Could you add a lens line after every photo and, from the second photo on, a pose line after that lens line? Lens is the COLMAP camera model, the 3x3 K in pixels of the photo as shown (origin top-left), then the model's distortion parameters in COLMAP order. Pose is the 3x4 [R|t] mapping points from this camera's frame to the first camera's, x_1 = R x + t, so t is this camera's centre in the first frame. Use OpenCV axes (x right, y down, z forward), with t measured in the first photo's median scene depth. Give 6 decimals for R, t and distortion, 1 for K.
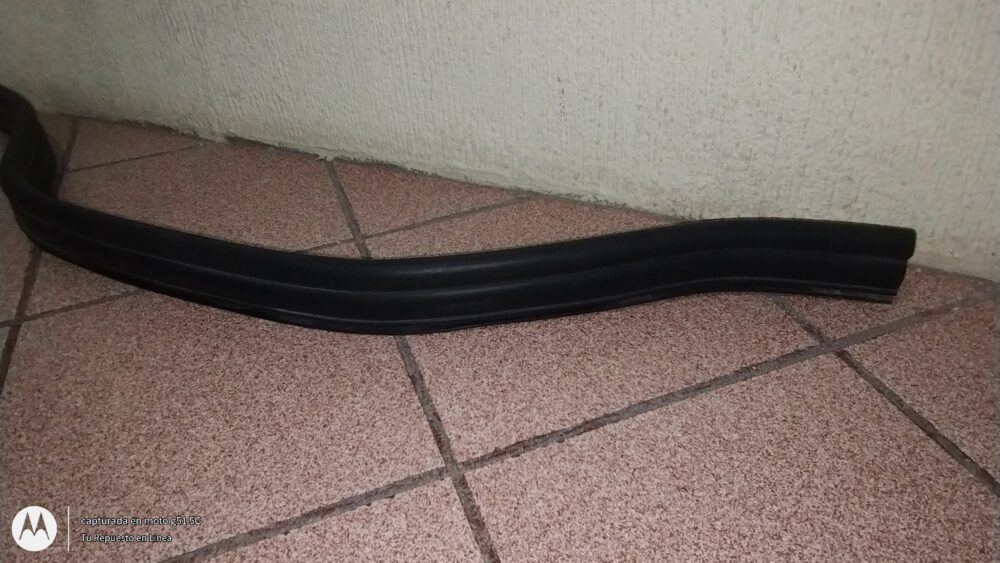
lens RADIAL K [[687.4, 0, 502.8], [0, 687.4, 281.2], [0, 0, 1]] dist [-0.001435, -0.013855]
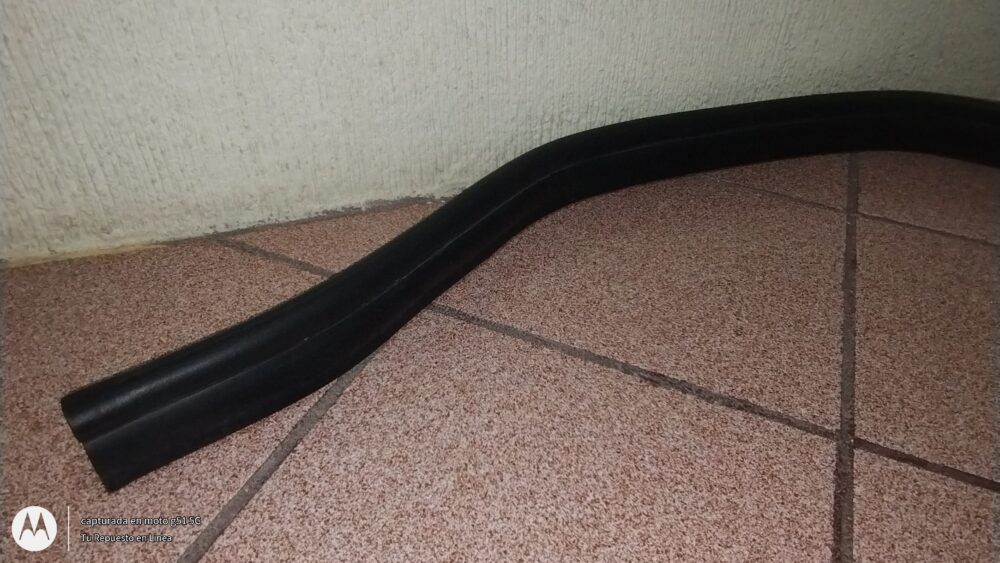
lens RADIAL K [[687.4, 0, 497.4], [0, 687.4, 283.2], [0, 0, 1]] dist [-0.001435, -0.013855]
pose [[0.693316, -0.365541, 0.621041, -1.475631], [0.357881, 0.922668, 0.143546, -0.356670], [-0.625487, 0.122736, 0.770521, 0.719252]]
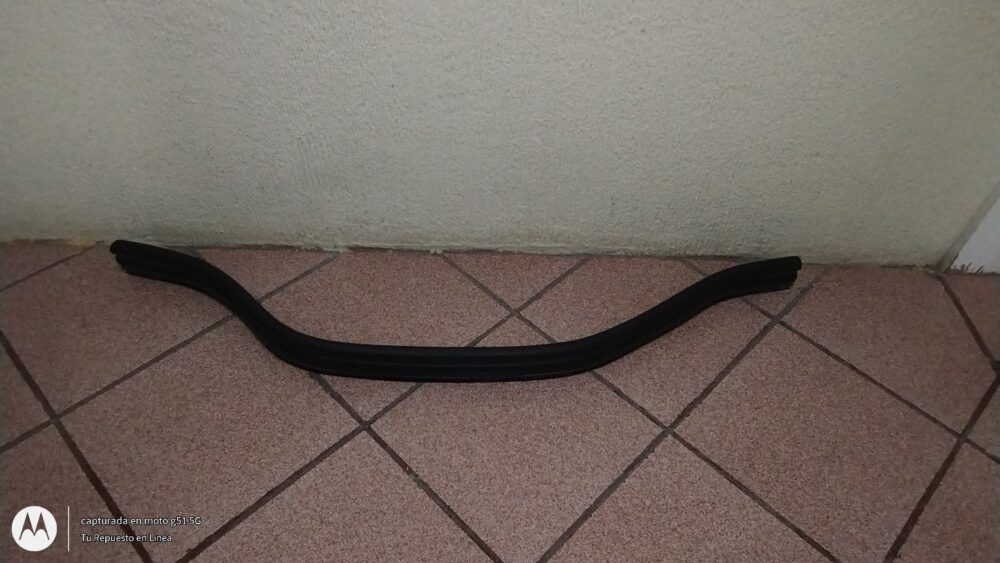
lens RADIAL K [[687.4, 0, 500.4], [0, 687.4, 280.8], [0, 0, 1]] dist [-0.001435, -0.013855]
pose [[0.910745, -0.241911, 0.334699, -0.961527], [0.179427, 0.961768, 0.206902, -0.600093], [-0.371955, -0.128381, 0.919330, -0.616034]]
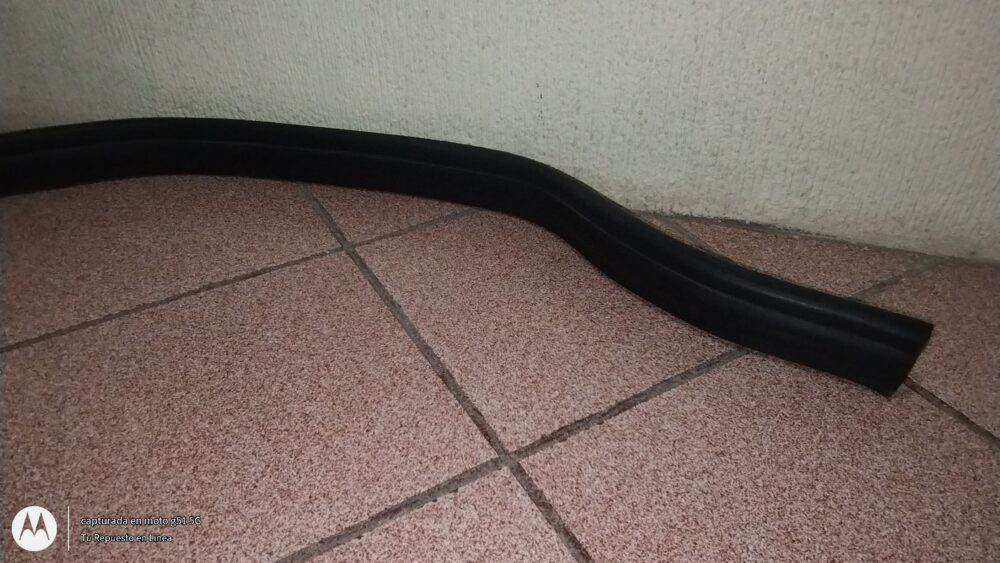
lens RADIAL K [[687.4, 0, 503.4], [0, 687.4, 280.5], [0, 0, 1]] dist [-0.001435, -0.013855]
pose [[0.984633, -0.059482, 0.164192, -0.190143], [0.061597, 0.998070, -0.007818, 0.010132], [-0.163411, 0.017812, 0.986397, -0.023086]]
